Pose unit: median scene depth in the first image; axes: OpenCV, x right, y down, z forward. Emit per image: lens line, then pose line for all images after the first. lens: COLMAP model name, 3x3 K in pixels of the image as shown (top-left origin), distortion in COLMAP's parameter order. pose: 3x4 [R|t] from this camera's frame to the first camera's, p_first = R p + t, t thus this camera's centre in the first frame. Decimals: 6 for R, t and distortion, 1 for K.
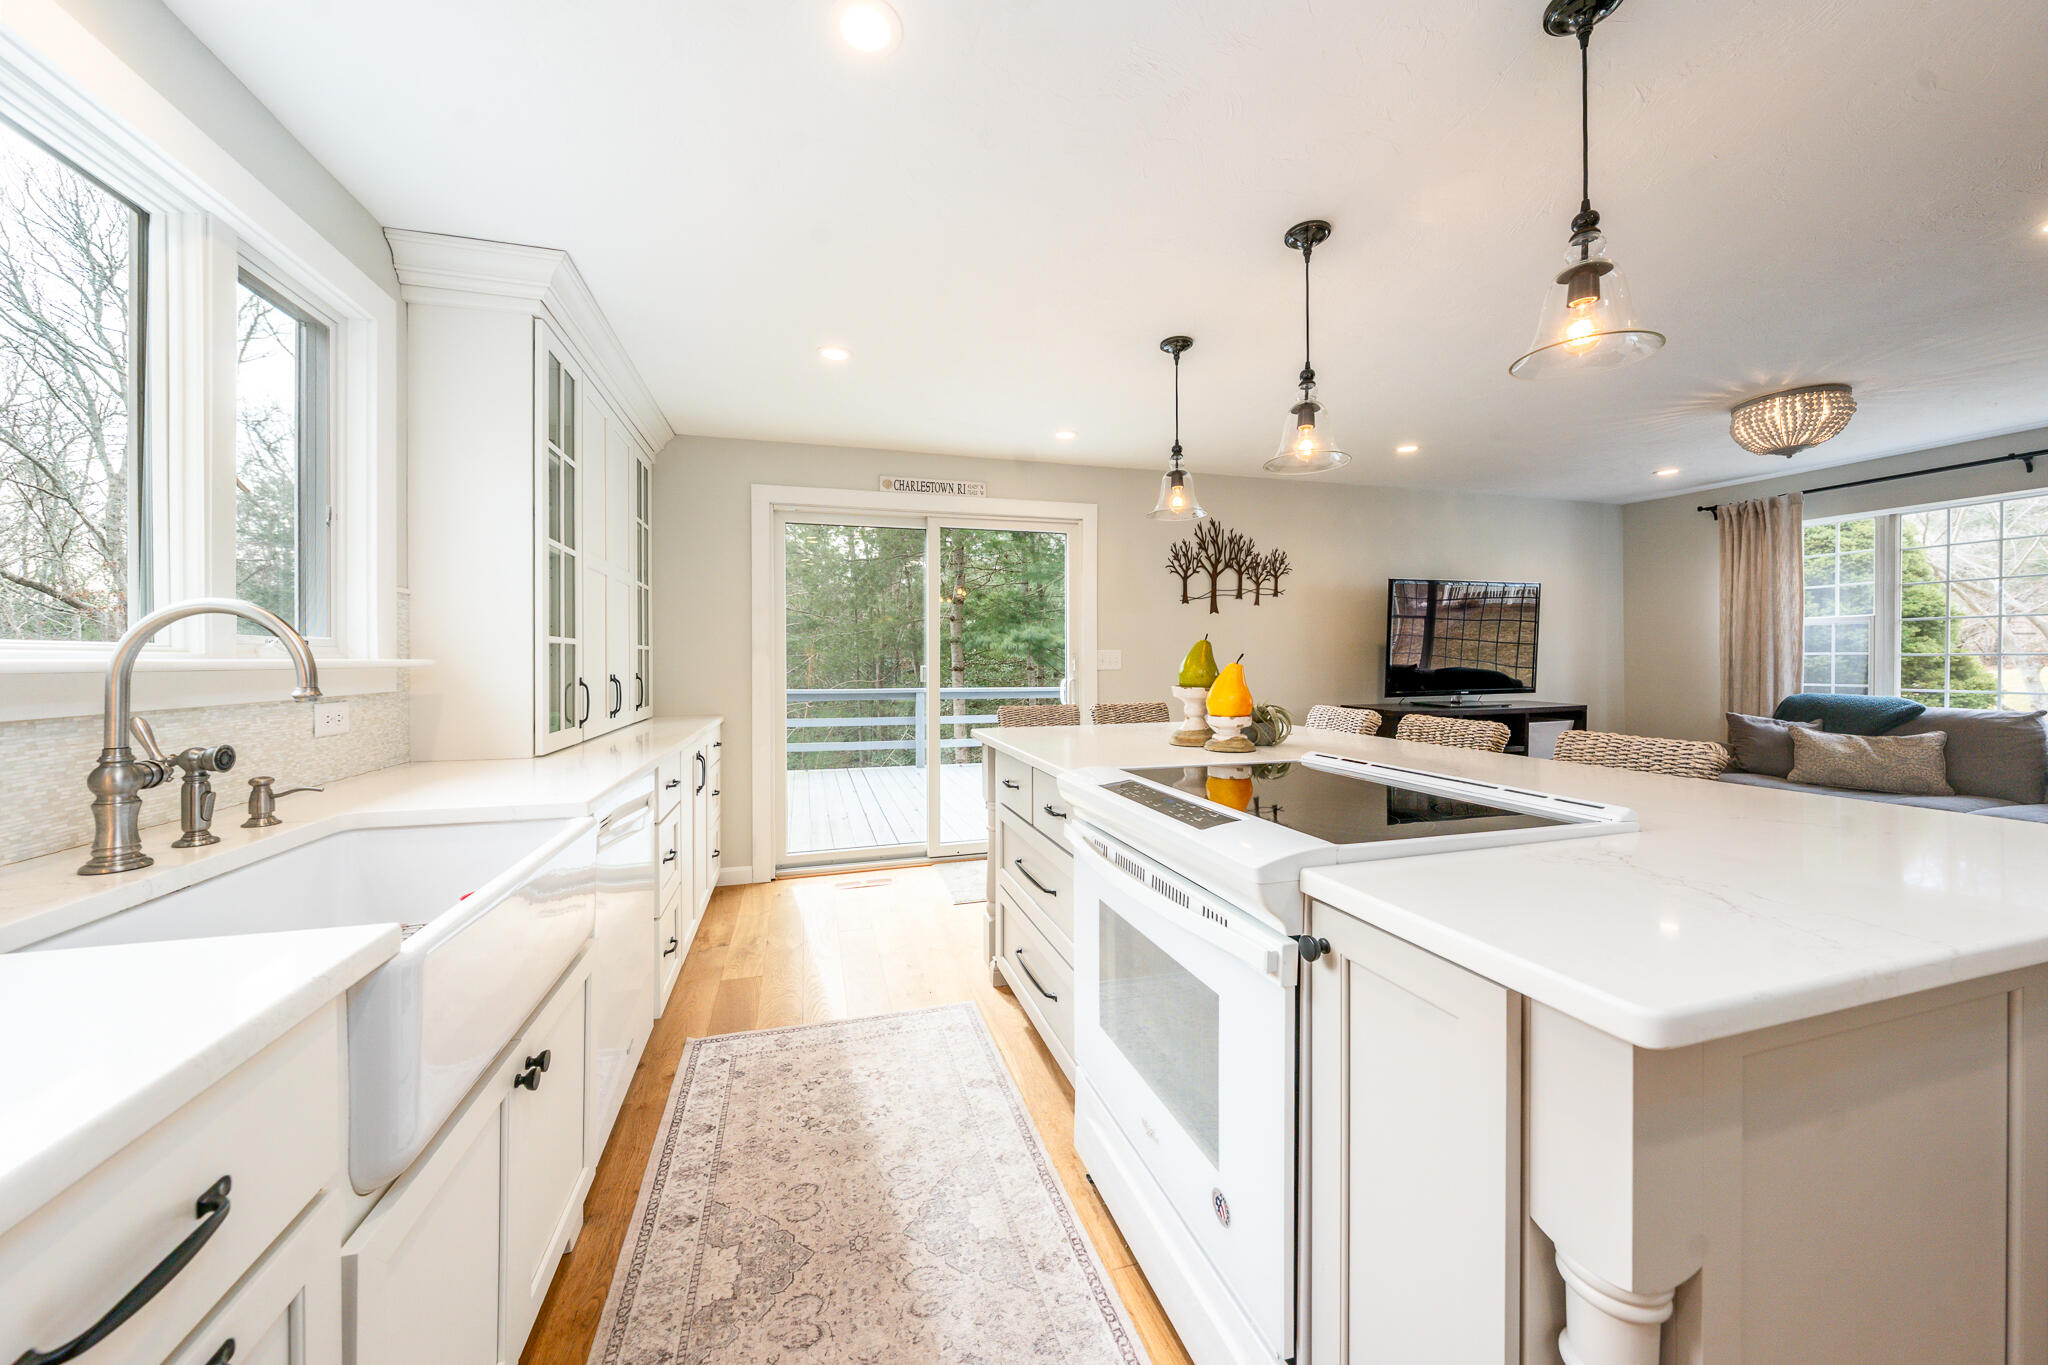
lens RADIAL K [[714.8, 0, 1020.5], [0, 714.8, 647.9], [0, 0, 1]] dist [0.000910, 0.000250]
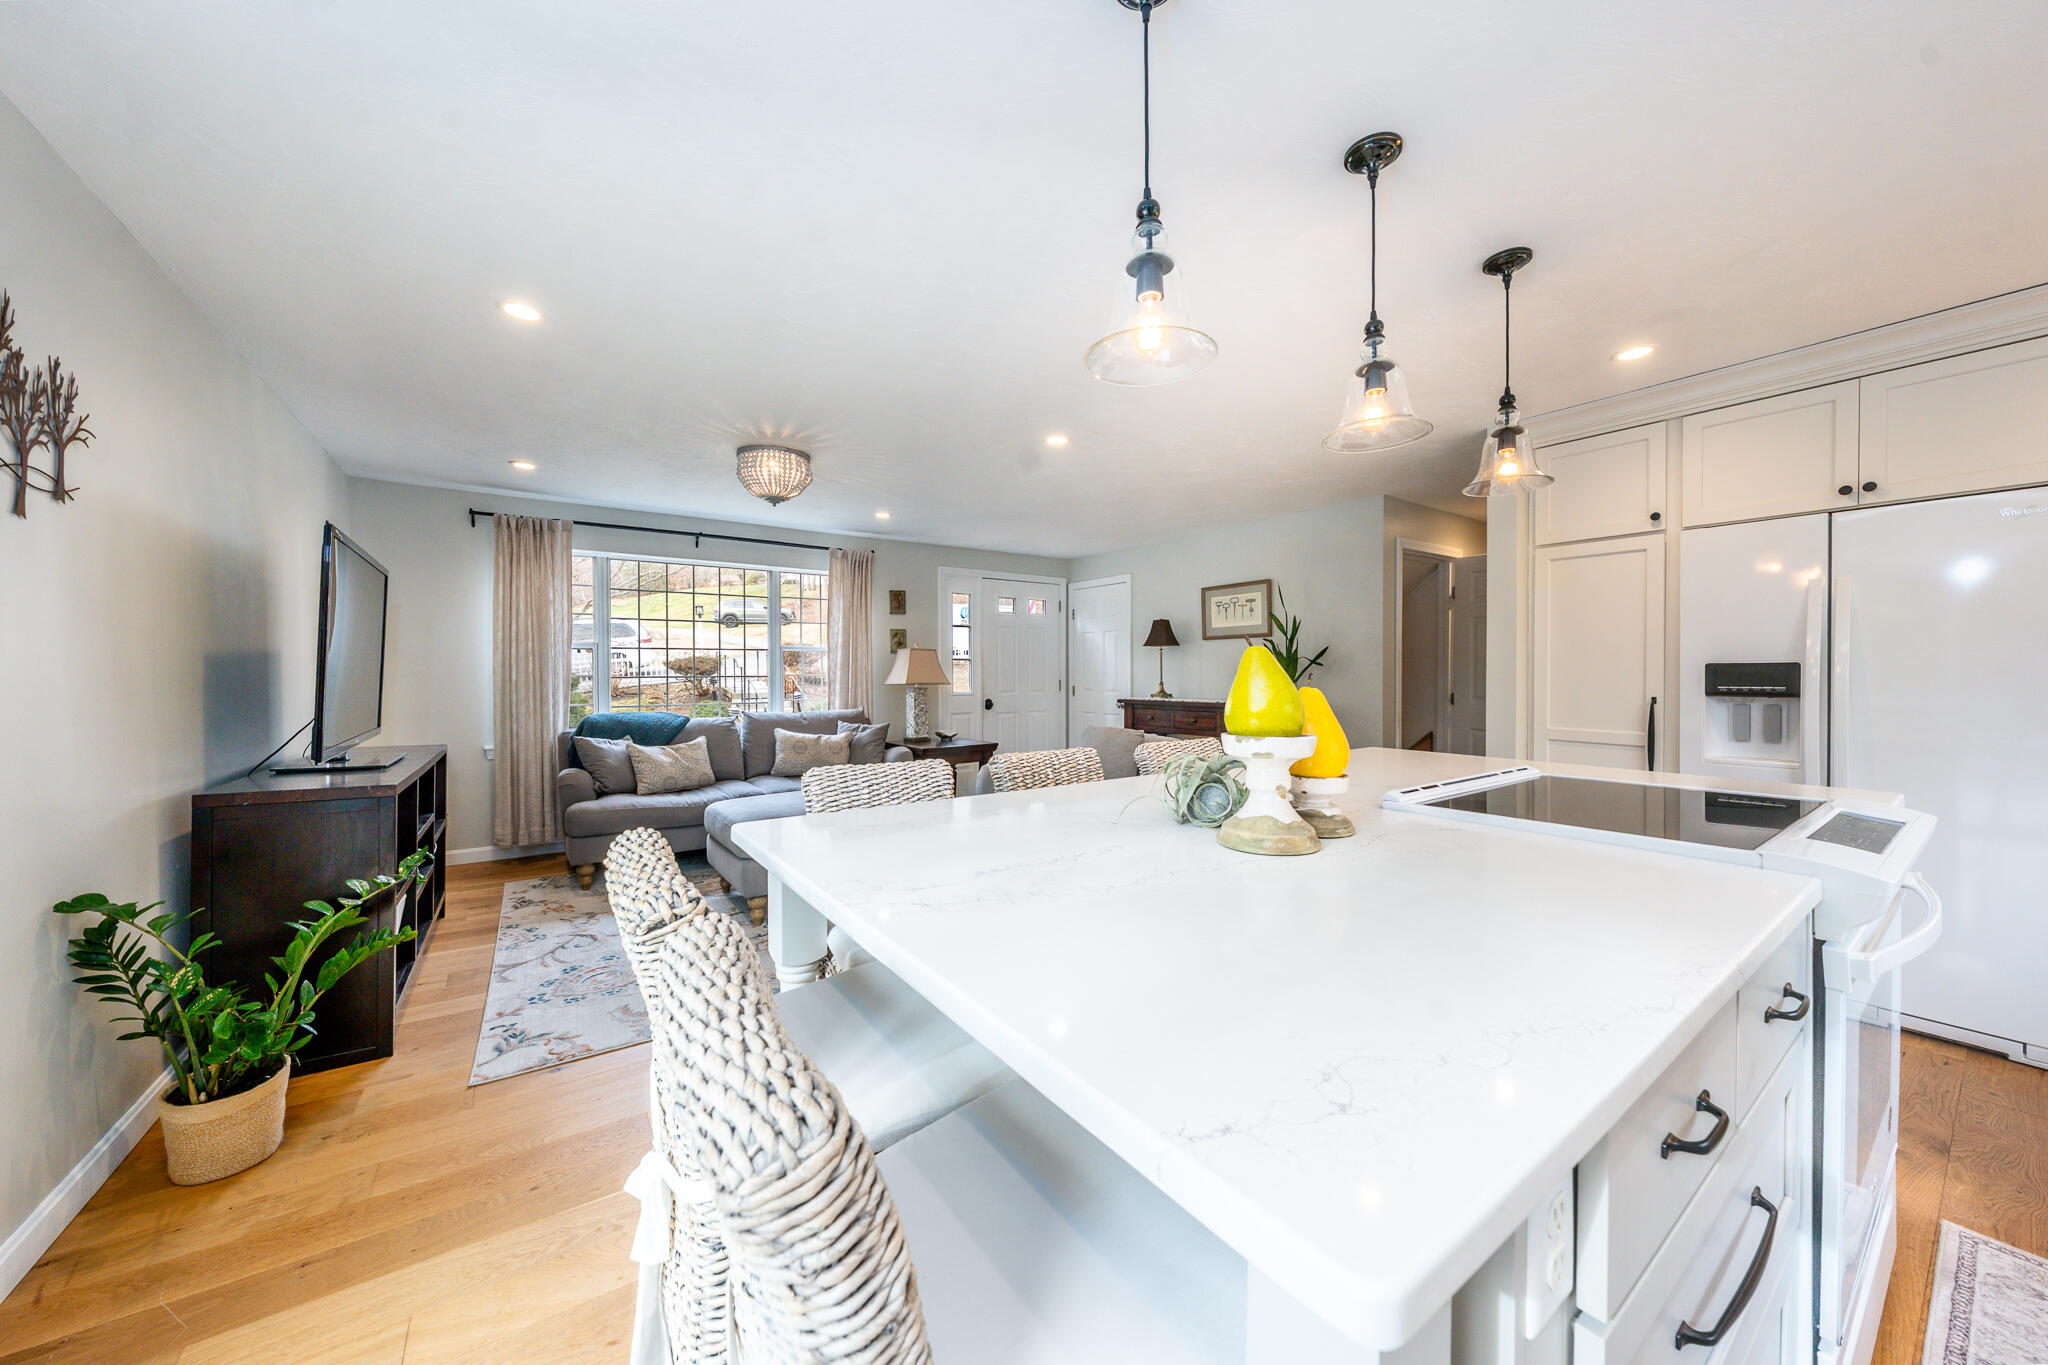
lens RADIAL K [[714.8, 0, 1008.9], [0, 714.8, 678.4], [0, 0, 1]] dist [0.000910, 0.000250]
pose [[-0.297291, -0.000637, 0.954787, -0.097778], [-0.007430, 0.999971, -0.001647, 0.008510], [-0.954758, -0.007584, -0.297287, 0.694091]]
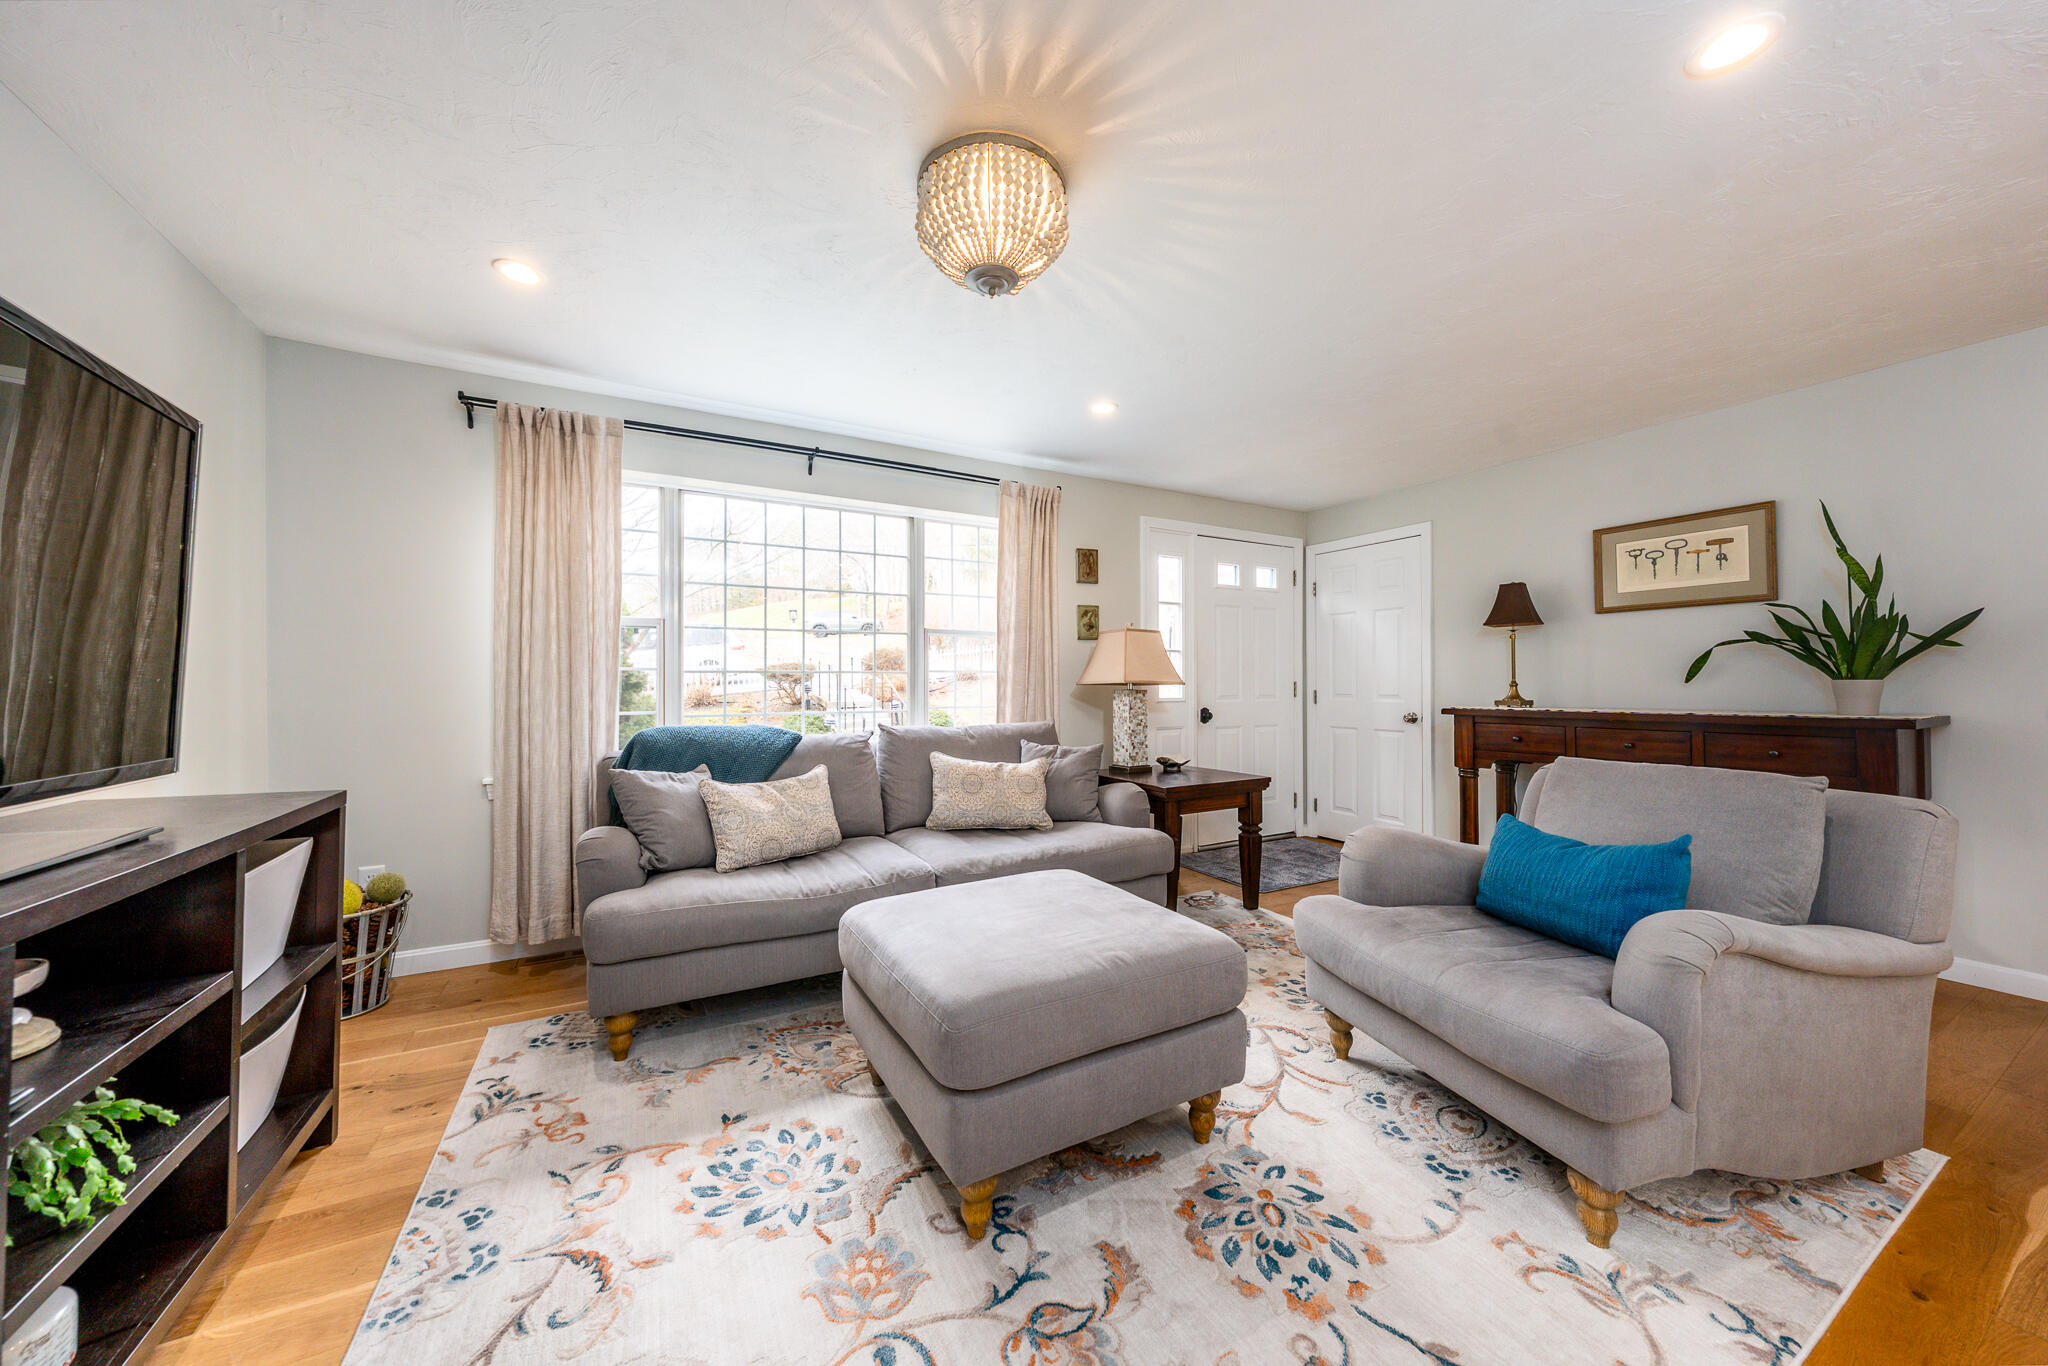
lens RADIAL K [[714.8, 0, 1023.4], [0, 714.8, 681.1], [0, 0, 1]] dist [0.000910, 0.000250]
pose [[-0.209246, 0.009658, 0.977815, 0.370753], [-0.009756, 0.999881, -0.011964, 0.025262], [-0.977814, -0.012043, -0.209126, 0.768377]]
